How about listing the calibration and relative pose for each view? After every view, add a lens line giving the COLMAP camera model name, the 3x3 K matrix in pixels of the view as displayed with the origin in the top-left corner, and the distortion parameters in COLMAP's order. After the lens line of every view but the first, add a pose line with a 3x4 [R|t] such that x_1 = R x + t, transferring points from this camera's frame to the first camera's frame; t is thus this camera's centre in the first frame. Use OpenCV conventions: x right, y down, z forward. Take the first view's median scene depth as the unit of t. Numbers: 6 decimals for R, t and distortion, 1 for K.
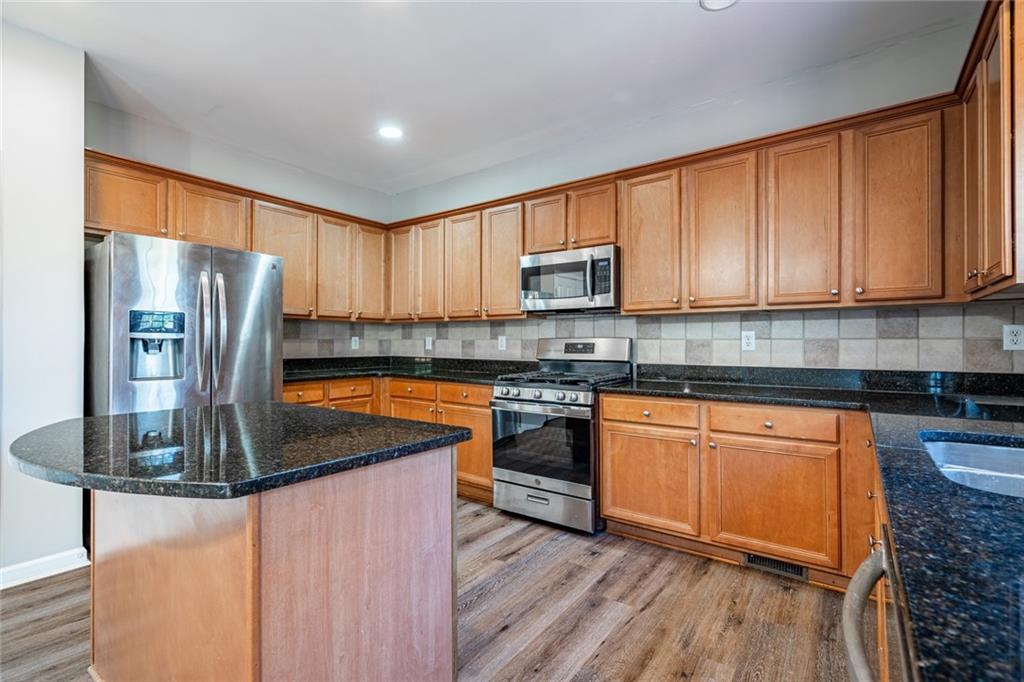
lens RADIAL K [[465.1, 0, 512.0], [0, 465.1, 341.0], [0, 0, 1]] dist [-0.003139, -0.000209]
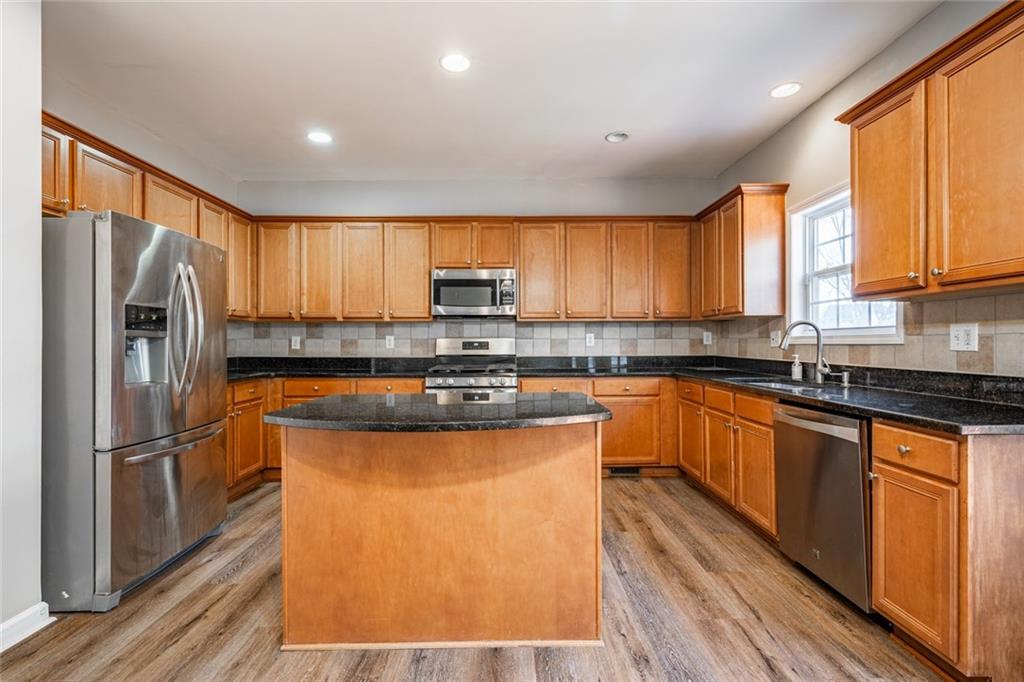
lens RADIAL K [[467.8, 0, 512.0], [0, 467.8, 341.0], [0, 0, 1]] dist [-0.004916, 0.000012]
pose [[0.797737, -0.001592, 0.603004, -0.579393], [0.001749, 0.999998, 0.000326, 0.002299], [-0.603003, 0.000795, 0.797738, -0.086471]]
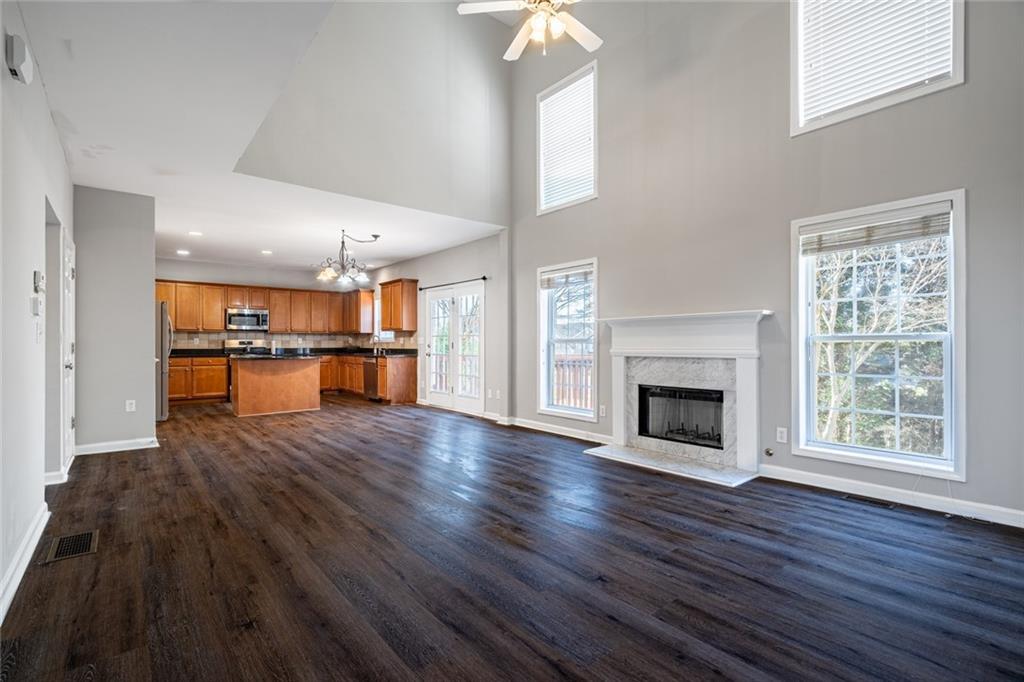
lens RADIAL K [[467.8, 0, 512.0], [0, 467.8, 341.0], [0, 0, 1]] dist [-0.004916, 0.000012]
pose [[0.232389, 0.004721, 0.972612, -2.333084], [-0.001795, 0.999989, -0.004425, 0.012855], [-0.972621, -0.000717, 0.232394, -1.273404]]
